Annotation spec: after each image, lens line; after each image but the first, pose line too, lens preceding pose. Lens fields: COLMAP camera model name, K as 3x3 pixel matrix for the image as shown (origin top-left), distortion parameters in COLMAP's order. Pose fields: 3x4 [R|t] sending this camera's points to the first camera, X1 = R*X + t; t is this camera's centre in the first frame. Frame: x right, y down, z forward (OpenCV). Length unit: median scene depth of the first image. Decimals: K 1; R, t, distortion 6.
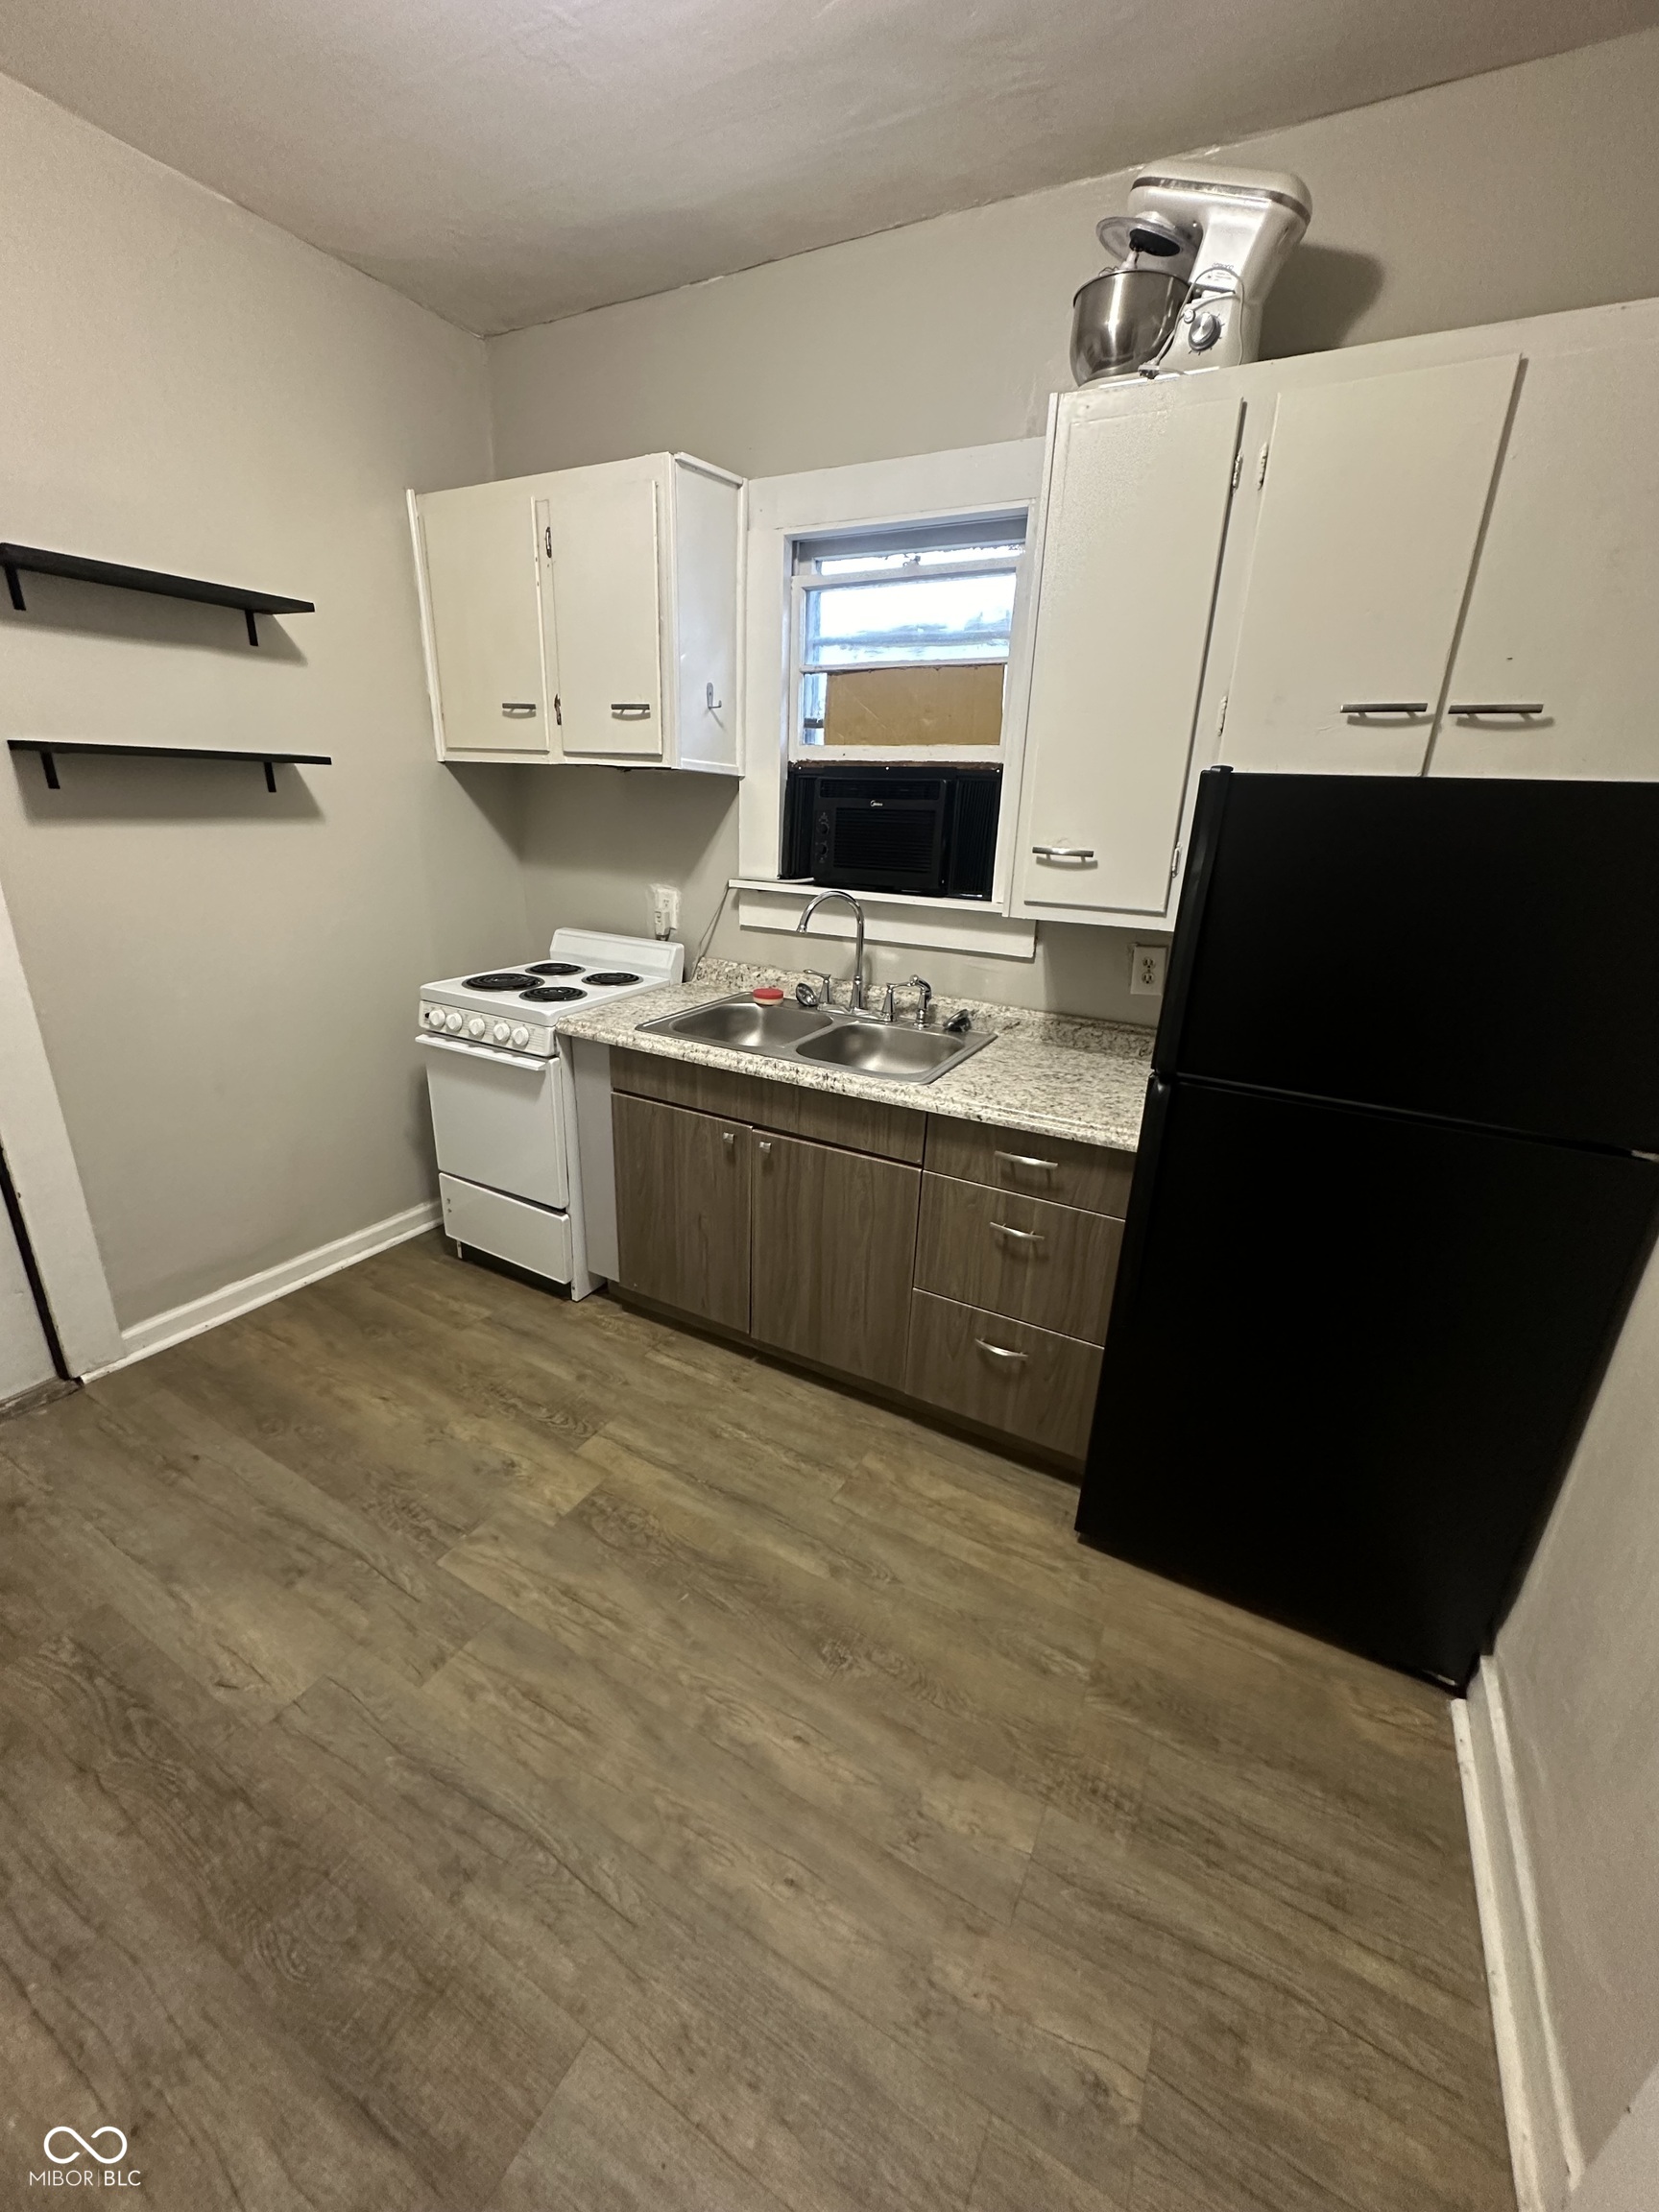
lens RADIAL K [[880.2, 0, 829.5], [0, 880.2, 1106.0], [0, 0, 1]] dist [0.001446, 0.000456]
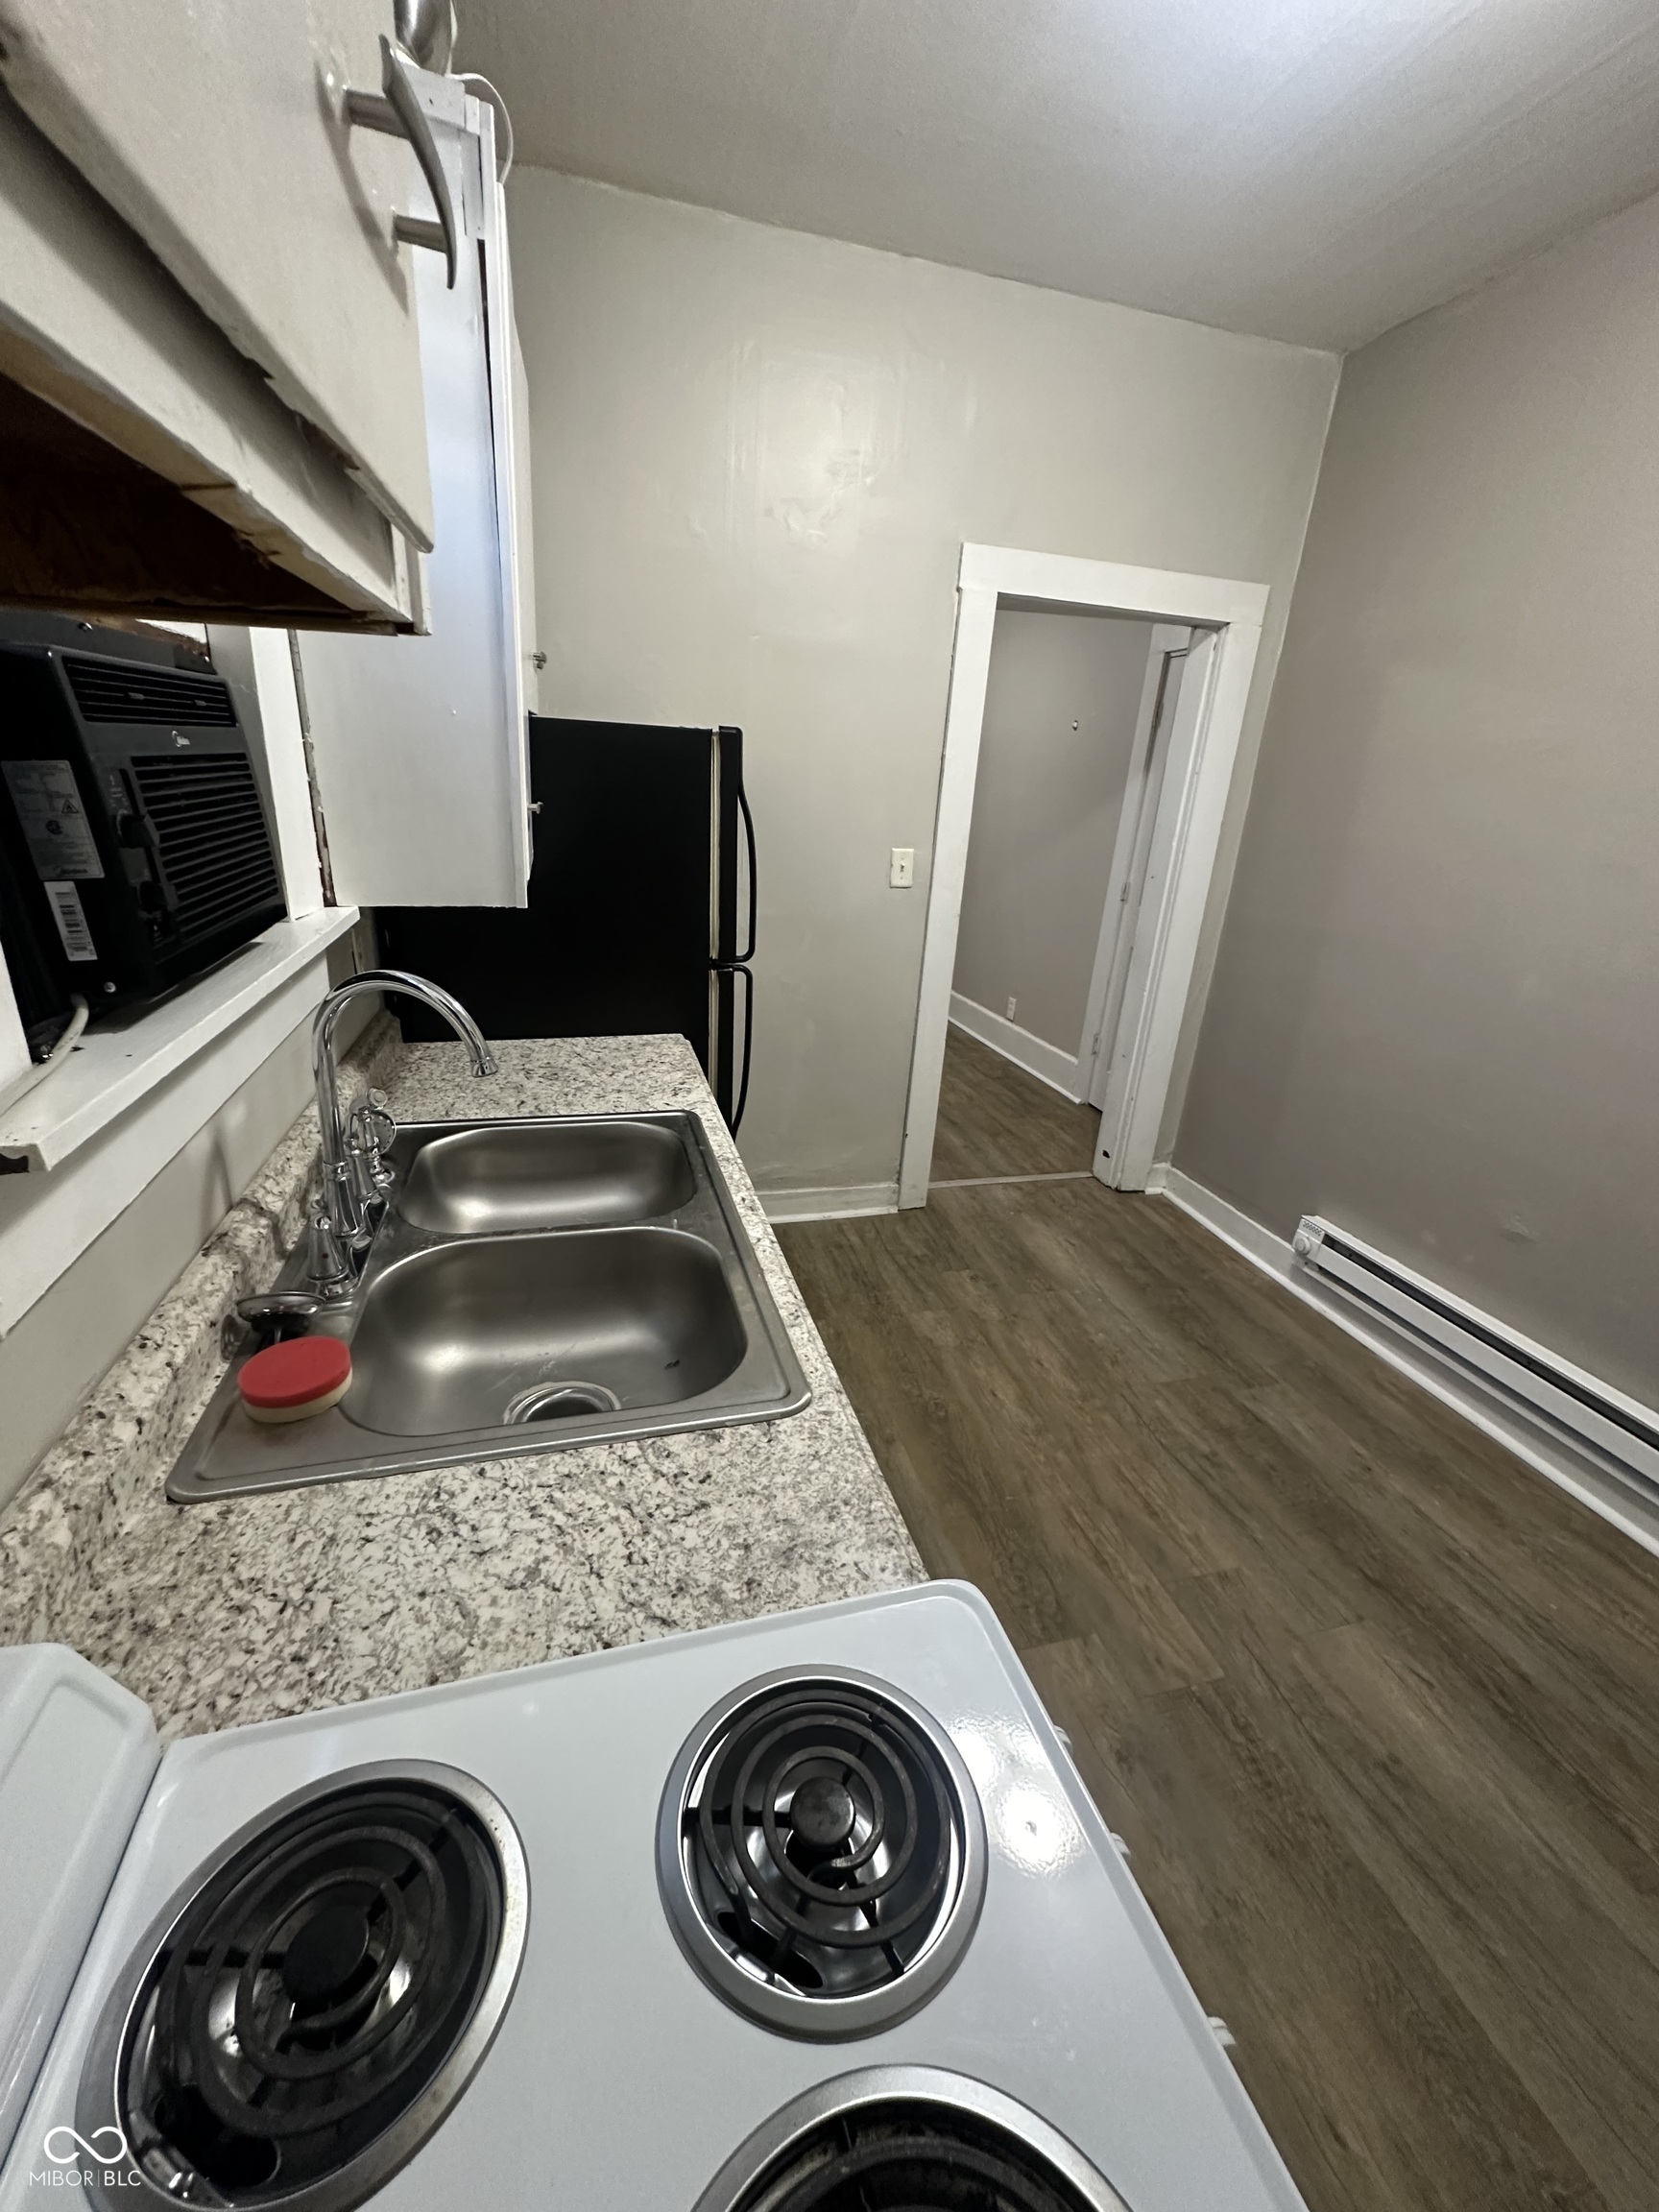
lens RADIAL K [[880.2, 0, 829.5], [0, 880.2, 1106.0], [0, 0, 1]] dist [0.001446, 0.000456]
pose [[-0.691875, -0.329794, 0.642296, -0.561233], [0.155940, 0.800335, 0.578918, -0.534736], [-0.704976, 0.500699, -0.502304, 1.466074]]
